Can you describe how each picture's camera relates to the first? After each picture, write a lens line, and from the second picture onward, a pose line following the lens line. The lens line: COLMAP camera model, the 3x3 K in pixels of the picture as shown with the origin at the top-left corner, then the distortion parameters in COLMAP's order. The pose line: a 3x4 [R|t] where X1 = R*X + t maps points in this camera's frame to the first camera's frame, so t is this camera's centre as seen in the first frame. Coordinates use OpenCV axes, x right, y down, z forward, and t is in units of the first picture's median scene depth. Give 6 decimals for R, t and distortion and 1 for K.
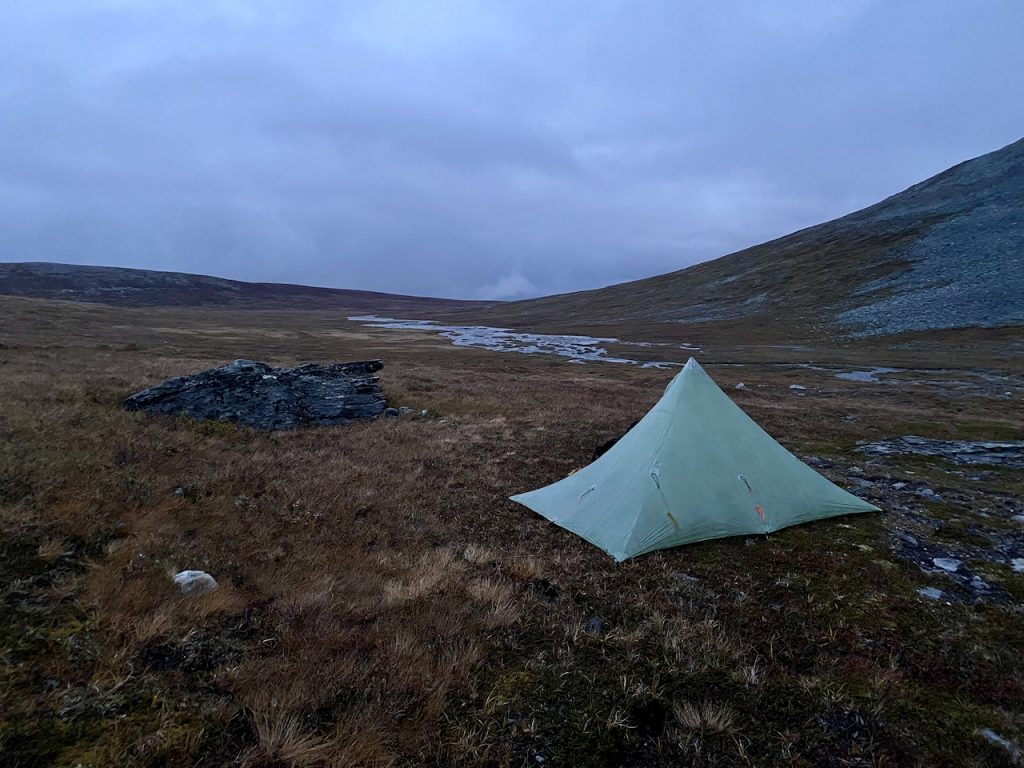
lens RADIAL K [[748.4, 0, 512.0], [0, 748.4, 384.0], [0, 0, 1]] dist [0.001466, 0.000126]
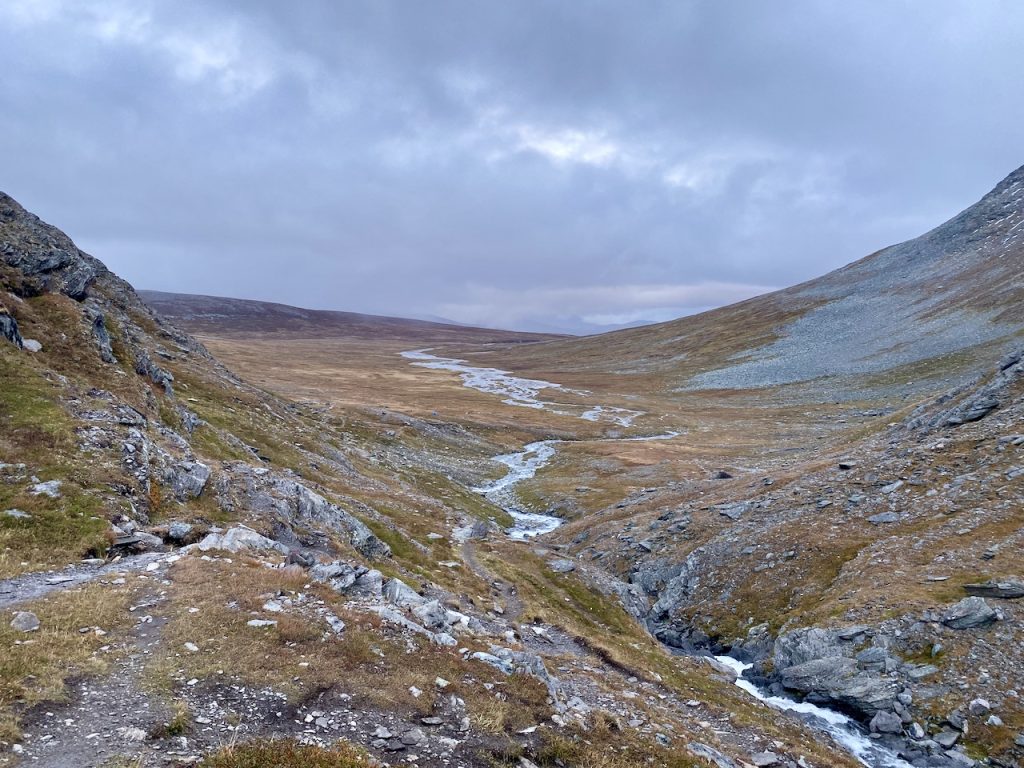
lens RADIAL K [[748.4, 0, 512.0], [0, 748.4, 384.0], [0, 0, 1]] dist [0.001466, 0.000126]
pose [[0.997405, 0.036759, -0.061910, 0.080914], [-0.038645, 0.998816, -0.029556, -0.004966], [0.060750, 0.031872, 0.997644, -0.413479]]
